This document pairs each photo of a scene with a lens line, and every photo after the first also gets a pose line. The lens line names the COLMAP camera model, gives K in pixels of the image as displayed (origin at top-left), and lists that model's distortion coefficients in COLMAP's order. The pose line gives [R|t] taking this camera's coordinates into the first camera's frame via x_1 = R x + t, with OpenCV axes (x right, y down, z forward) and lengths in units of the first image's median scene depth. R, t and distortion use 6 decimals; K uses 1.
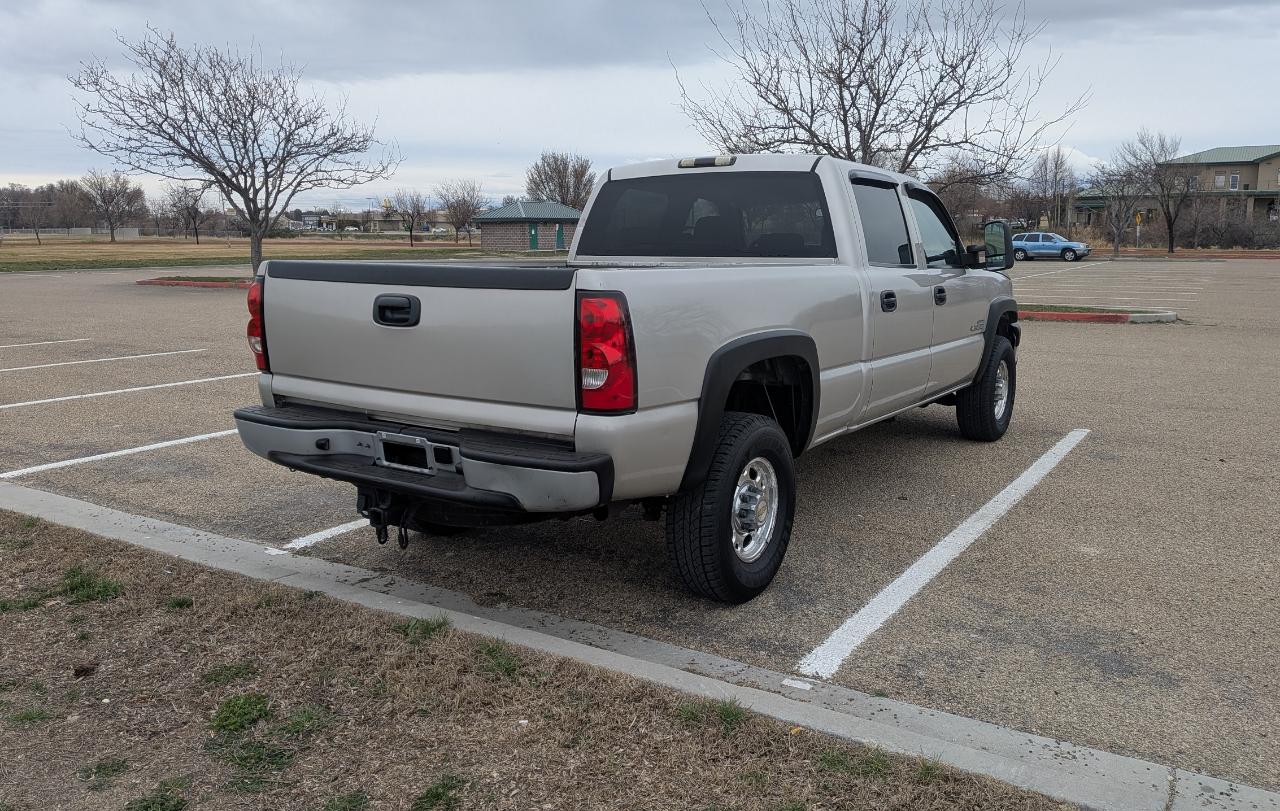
lens RADIAL K [[963.2, 0, 640.0], [0, 963.2, 405.5], [0, 0, 1]] dist [0.002723, -0.002552]
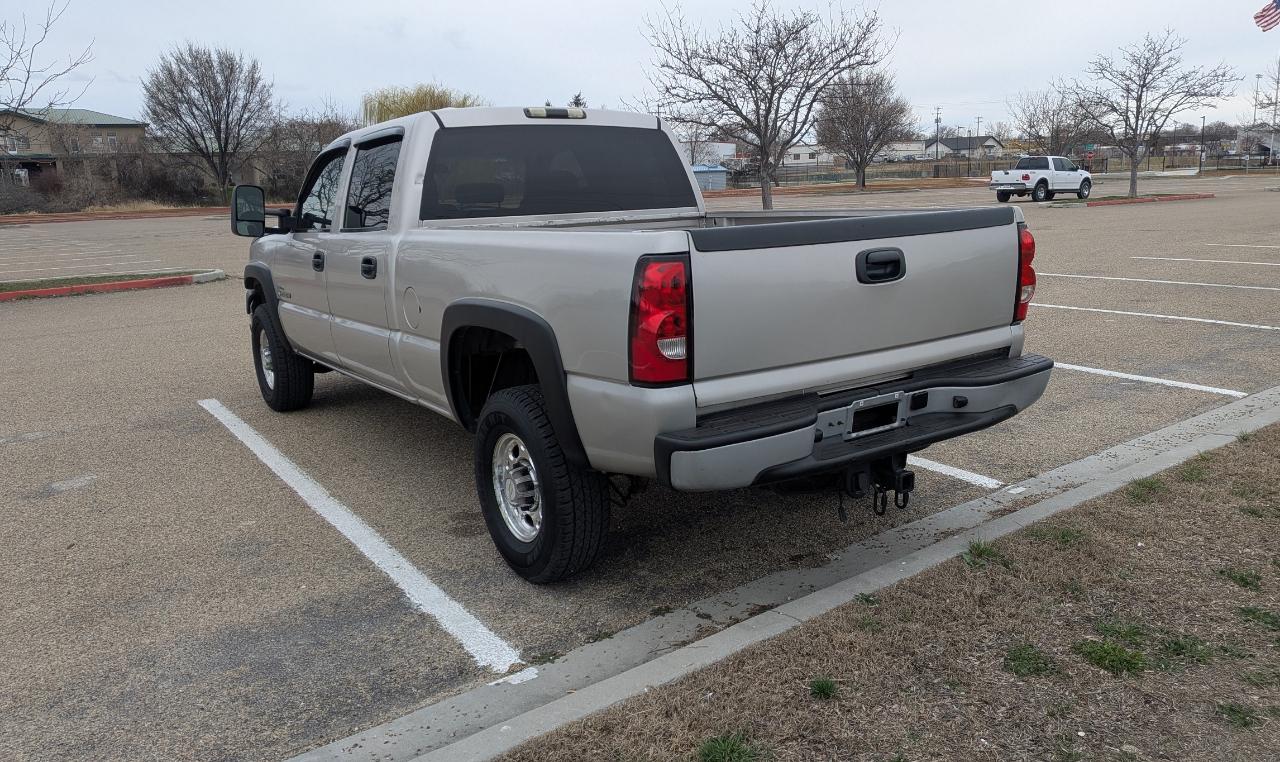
lens RADIAL K [[970.8, 0, 642.7], [0, 970.8, 401.9], [0, 0, 1]] dist [0.010235, 0.003185]
pose [[0.346775, -0.214188, 0.913165, -0.992748], [0.187466, 0.969760, 0.156273, -0.129935], [-0.919023, 0.116996, 0.376442, 0.701099]]
